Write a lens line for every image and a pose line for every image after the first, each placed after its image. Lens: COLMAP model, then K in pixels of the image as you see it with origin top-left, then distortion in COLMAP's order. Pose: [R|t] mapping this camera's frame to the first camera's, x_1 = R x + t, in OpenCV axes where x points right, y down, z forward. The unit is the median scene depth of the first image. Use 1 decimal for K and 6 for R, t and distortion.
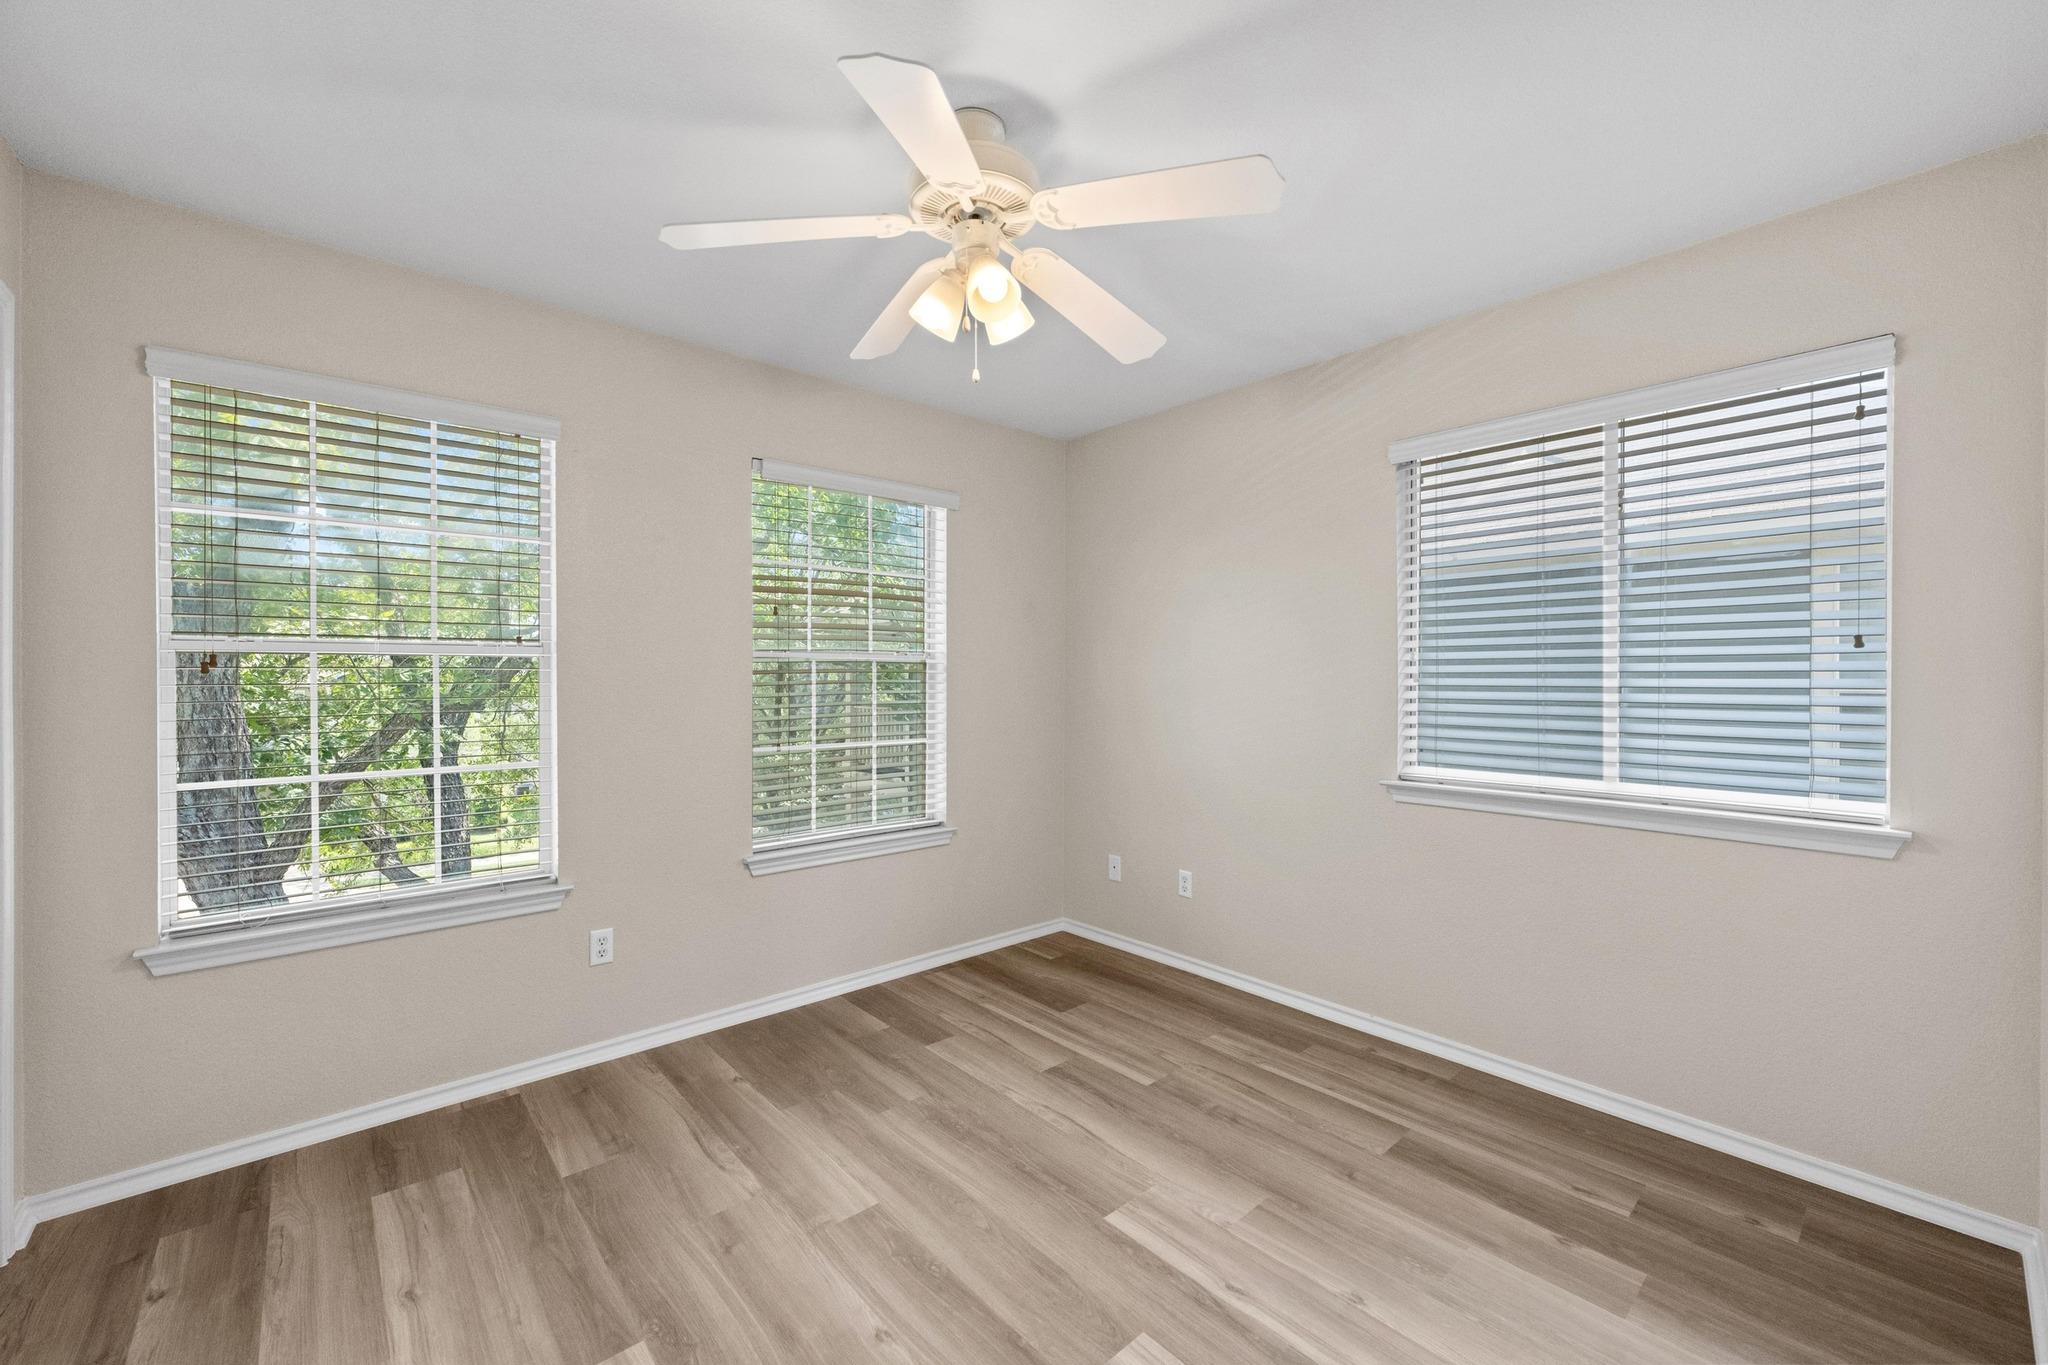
lens RADIAL K [[815.6, 0, 1021.9], [0, 815.6, 678.3], [0, 0, 1]] dist [-0.000155, -0.000597]
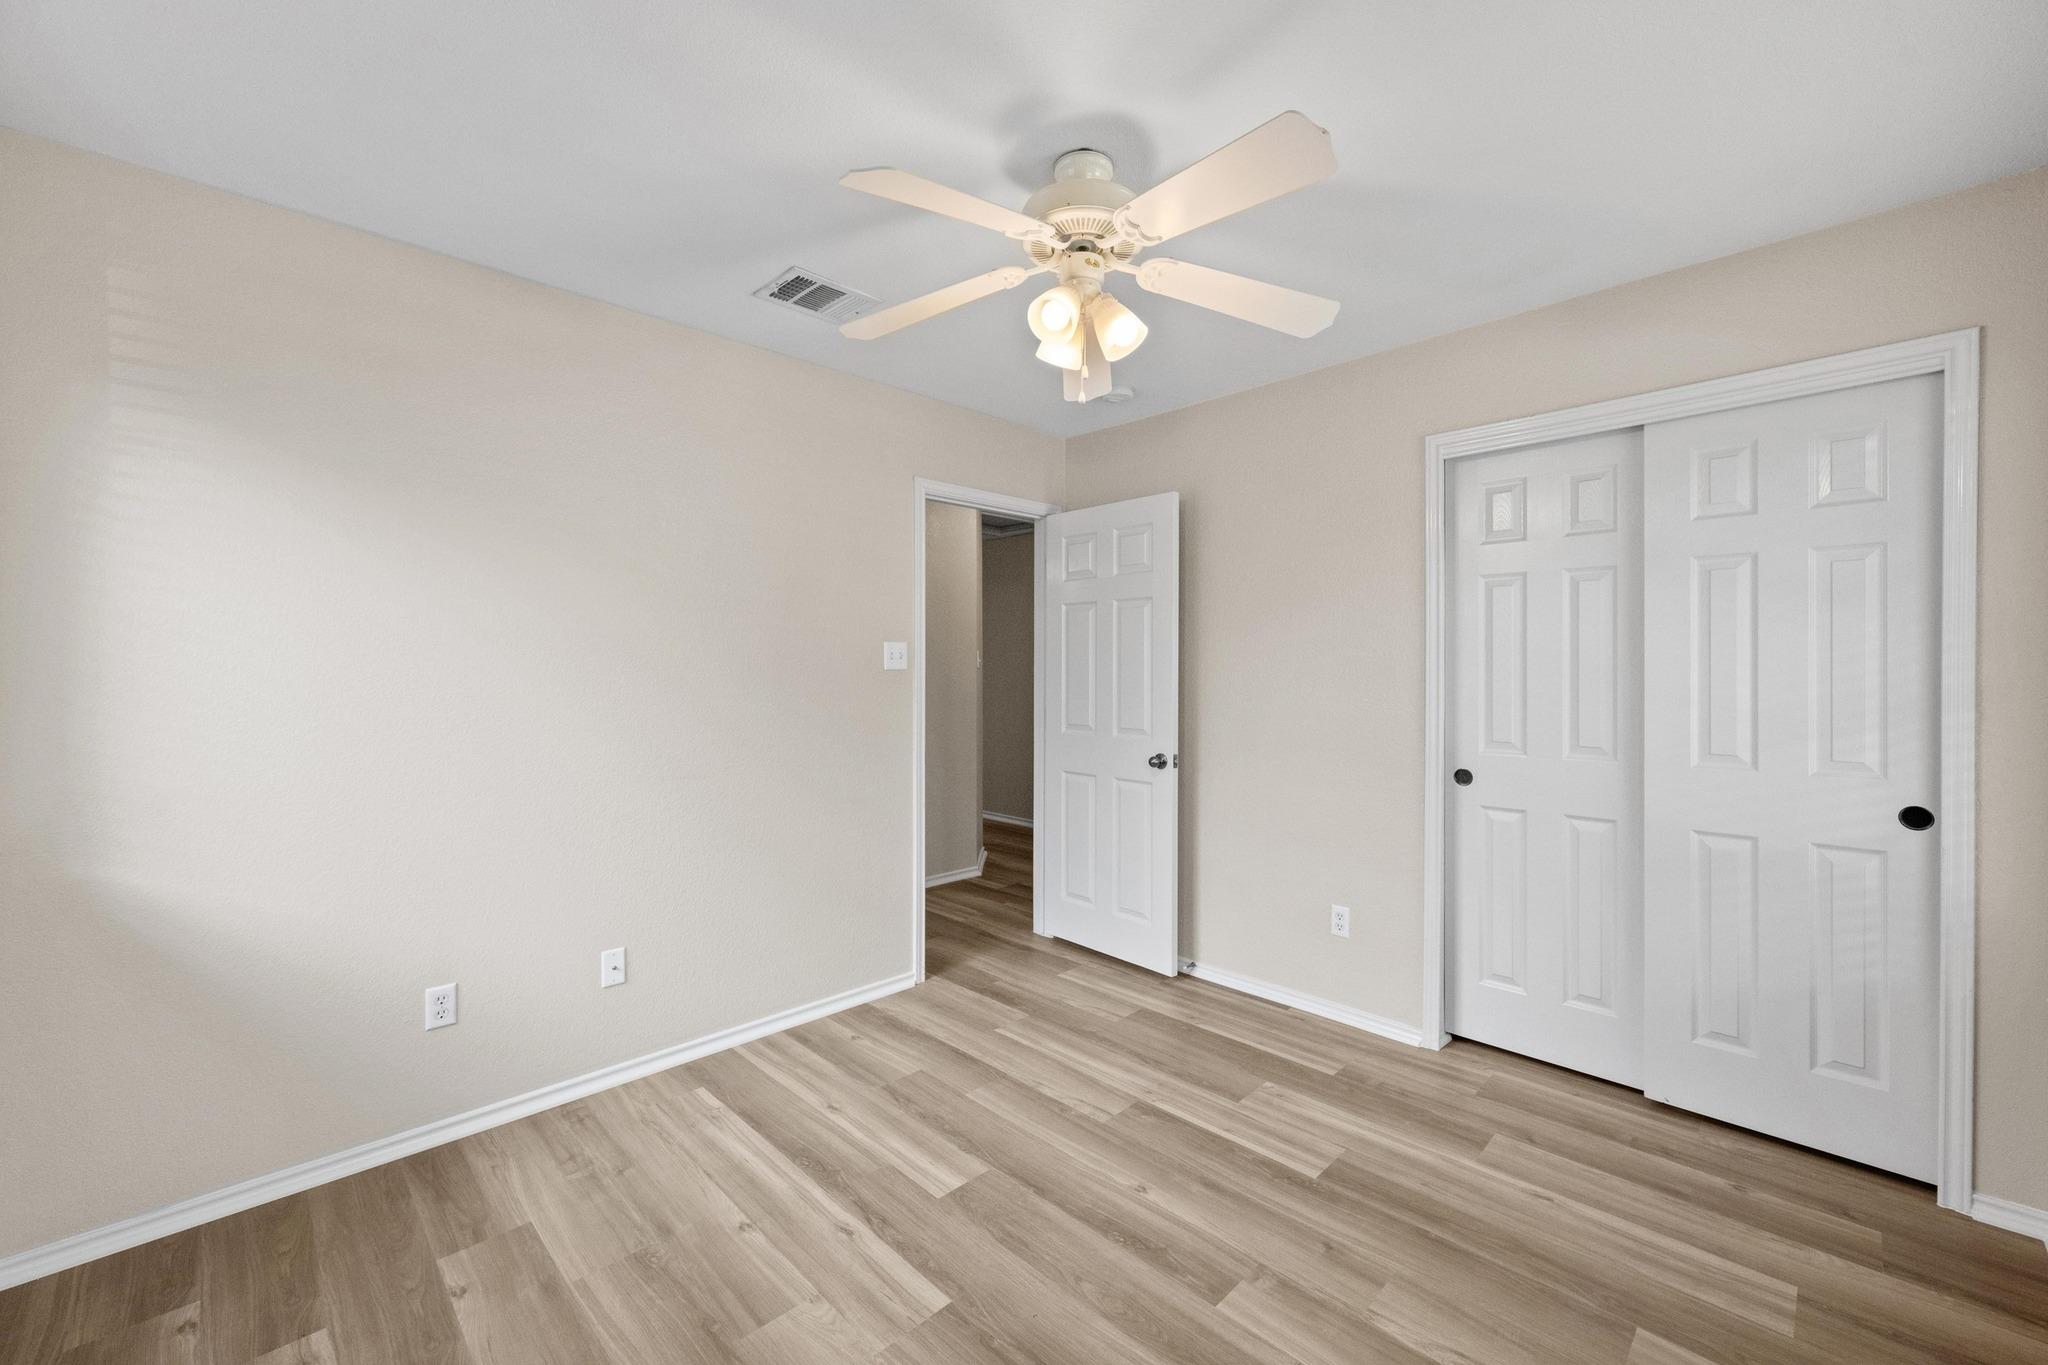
lens RADIAL K [[815.6, 0, 1026.4], [0, 815.6, 678.0], [0, 0, 1]] dist [-0.000155, -0.000597]
pose [[-0.998281, 0.000420, -0.058614, 0.077461], [-0.000068, 0.999965, 0.008322, -0.018782], [0.058616, 0.008312, -0.998246, 2.043196]]
